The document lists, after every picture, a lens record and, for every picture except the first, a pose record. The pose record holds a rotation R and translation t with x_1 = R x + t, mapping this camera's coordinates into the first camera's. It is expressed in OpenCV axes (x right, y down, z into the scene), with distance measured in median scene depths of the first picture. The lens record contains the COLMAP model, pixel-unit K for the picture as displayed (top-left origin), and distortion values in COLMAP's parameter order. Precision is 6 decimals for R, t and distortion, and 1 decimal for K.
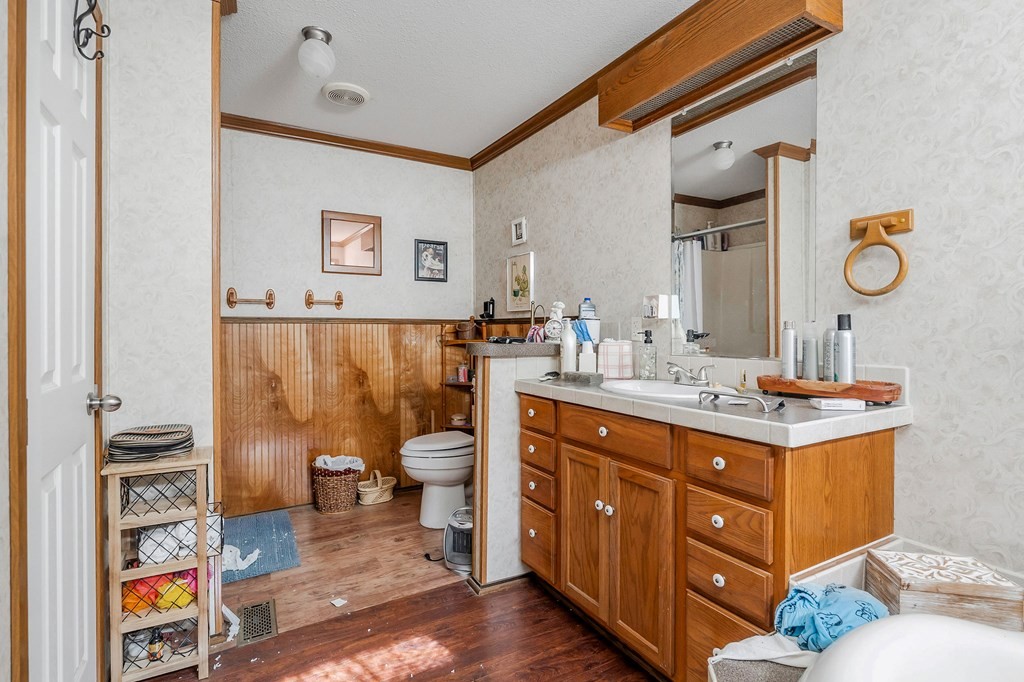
lens RADIAL K [[479.2, 0, 512.0], [0, 479.2, 341.0], [0, 0, 1]] dist [0.000504, 0.000095]
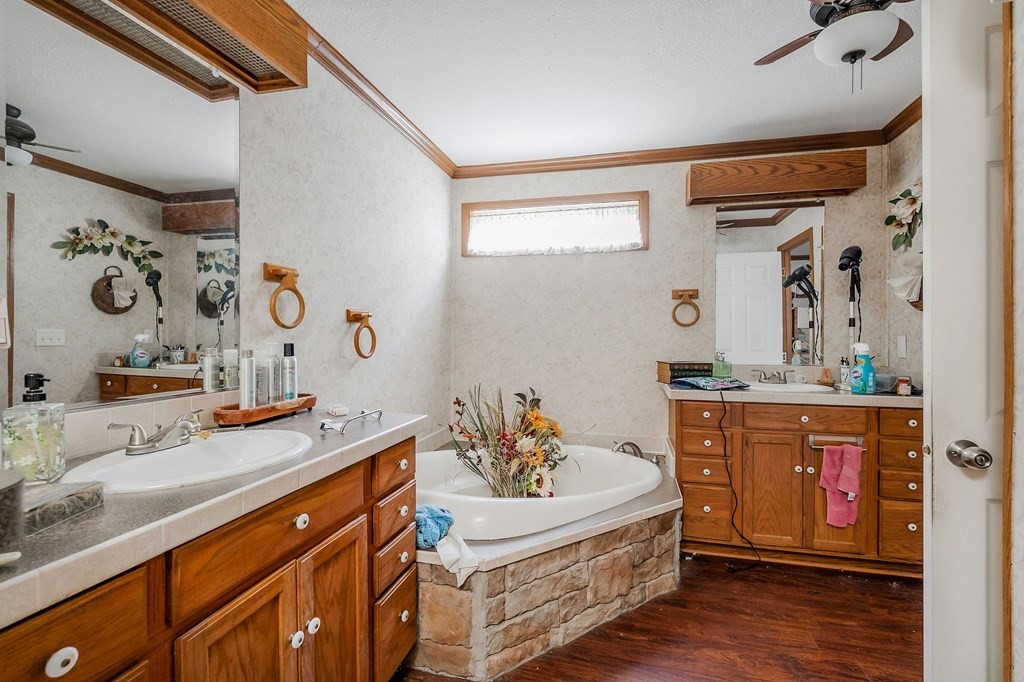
lens RADIAL K [[479.2, 0, 512.0], [0, 479.2, 341.0], [0, 0, 1]] dist [0.000504, 0.000095]
pose [[-0.734353, -0.005555, 0.678745, -0.527211], [0.018824, 0.999415, 0.028546, -0.082196], [-0.678507, 0.033740, -0.733819, 1.443534]]
